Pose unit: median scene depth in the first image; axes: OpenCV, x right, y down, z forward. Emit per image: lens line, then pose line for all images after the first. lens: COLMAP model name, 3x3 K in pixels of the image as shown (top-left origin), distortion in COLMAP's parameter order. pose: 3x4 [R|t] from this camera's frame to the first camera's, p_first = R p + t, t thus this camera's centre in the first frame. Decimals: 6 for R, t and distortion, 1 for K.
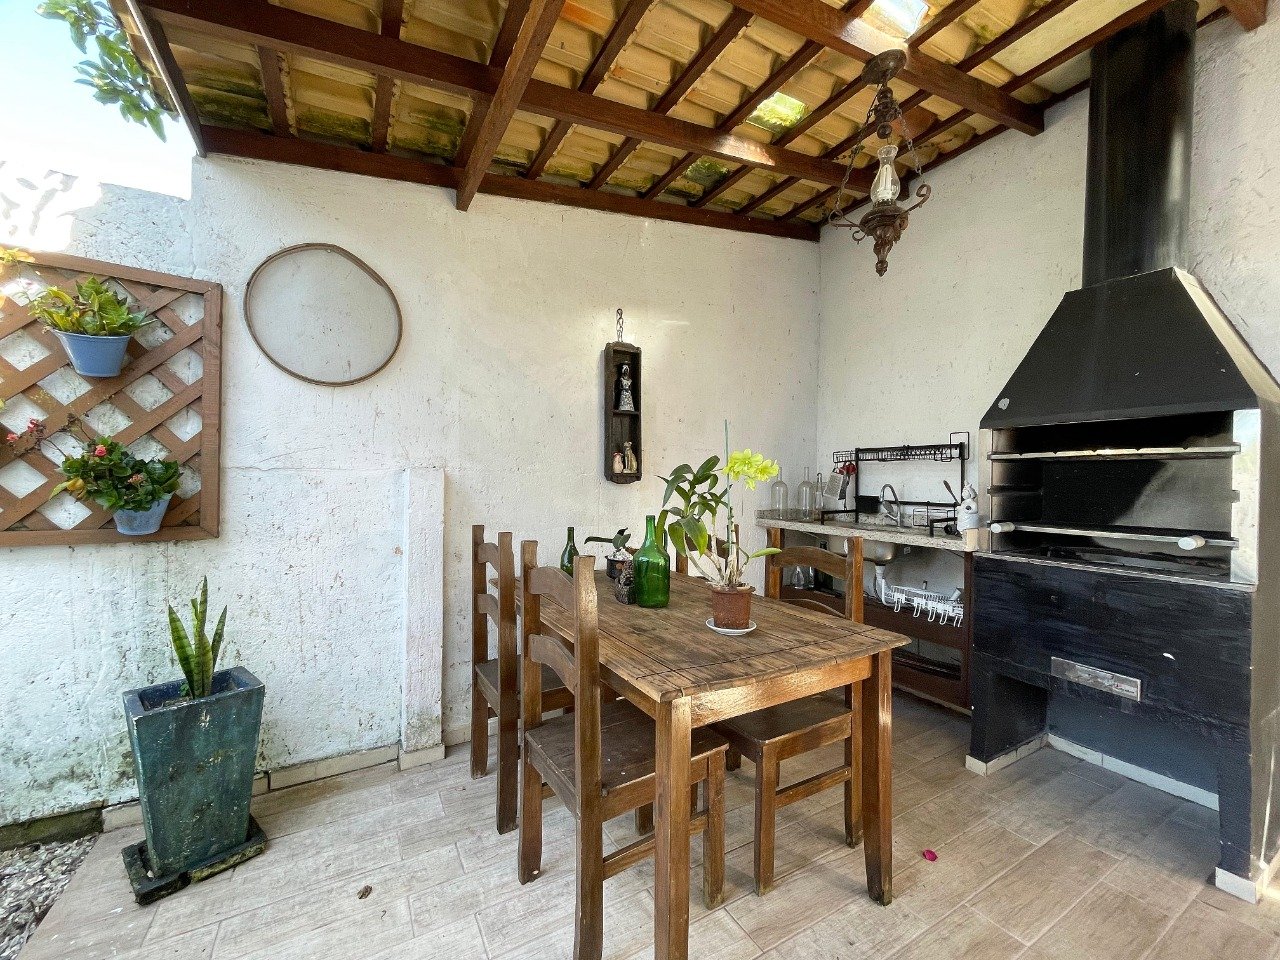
lens RADIAL K [[524.1, 0, 640.0], [0, 524.1, 480.0], [0, 0, 1]] dist [-0.004861, 0.000521]
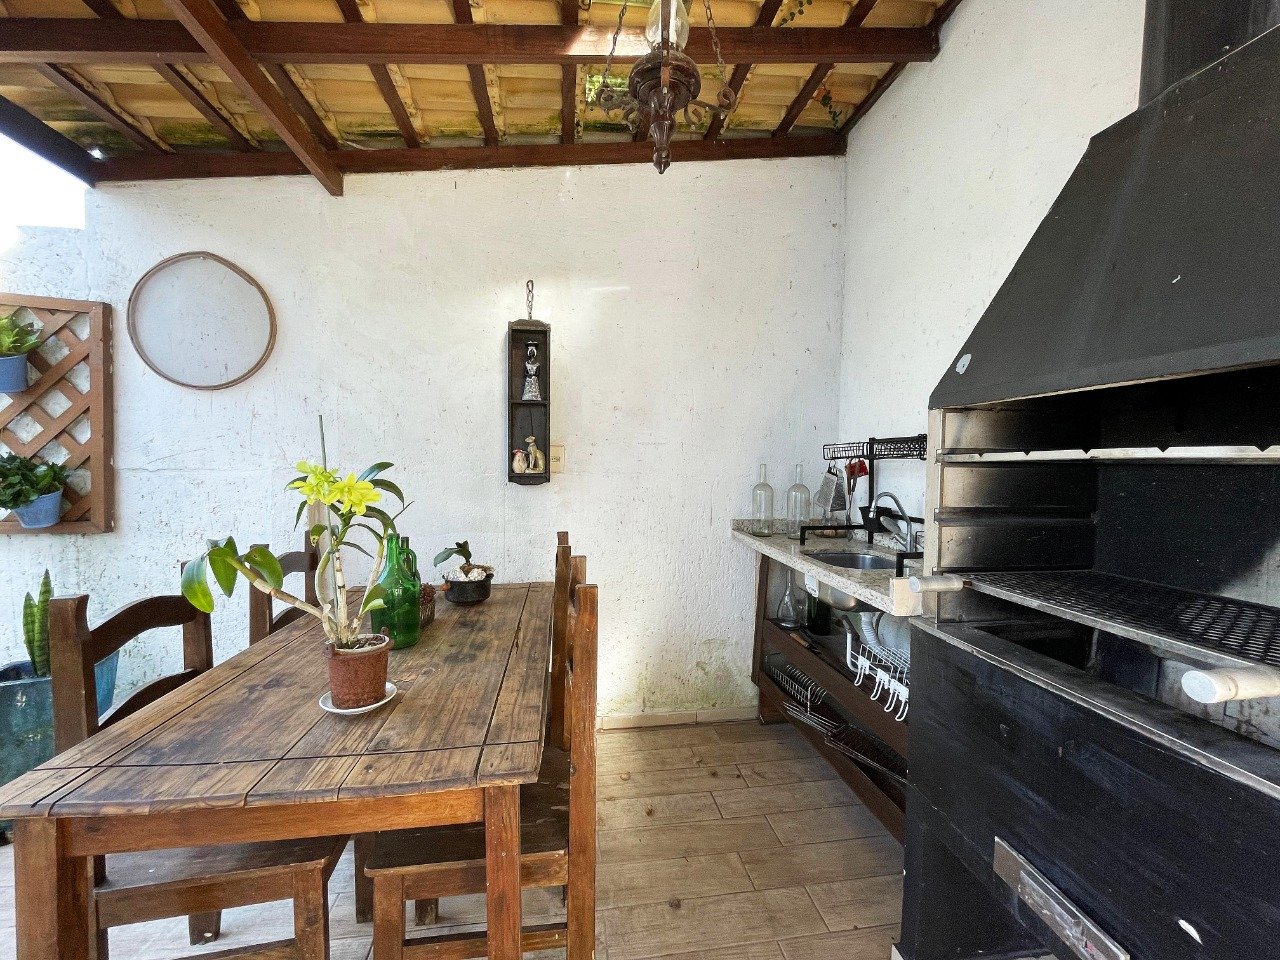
lens RADIAL K [[524.1, 0, 640.0], [0, 524.1, 480.0], [0, 0, 1]] dist [-0.004861, 0.000521]
pose [[0.929363, 0.016163, -0.368812, 0.576693], [-0.006151, 0.999580, 0.028308, -0.034605], [0.369115, -0.024040, 0.929073, 0.341958]]
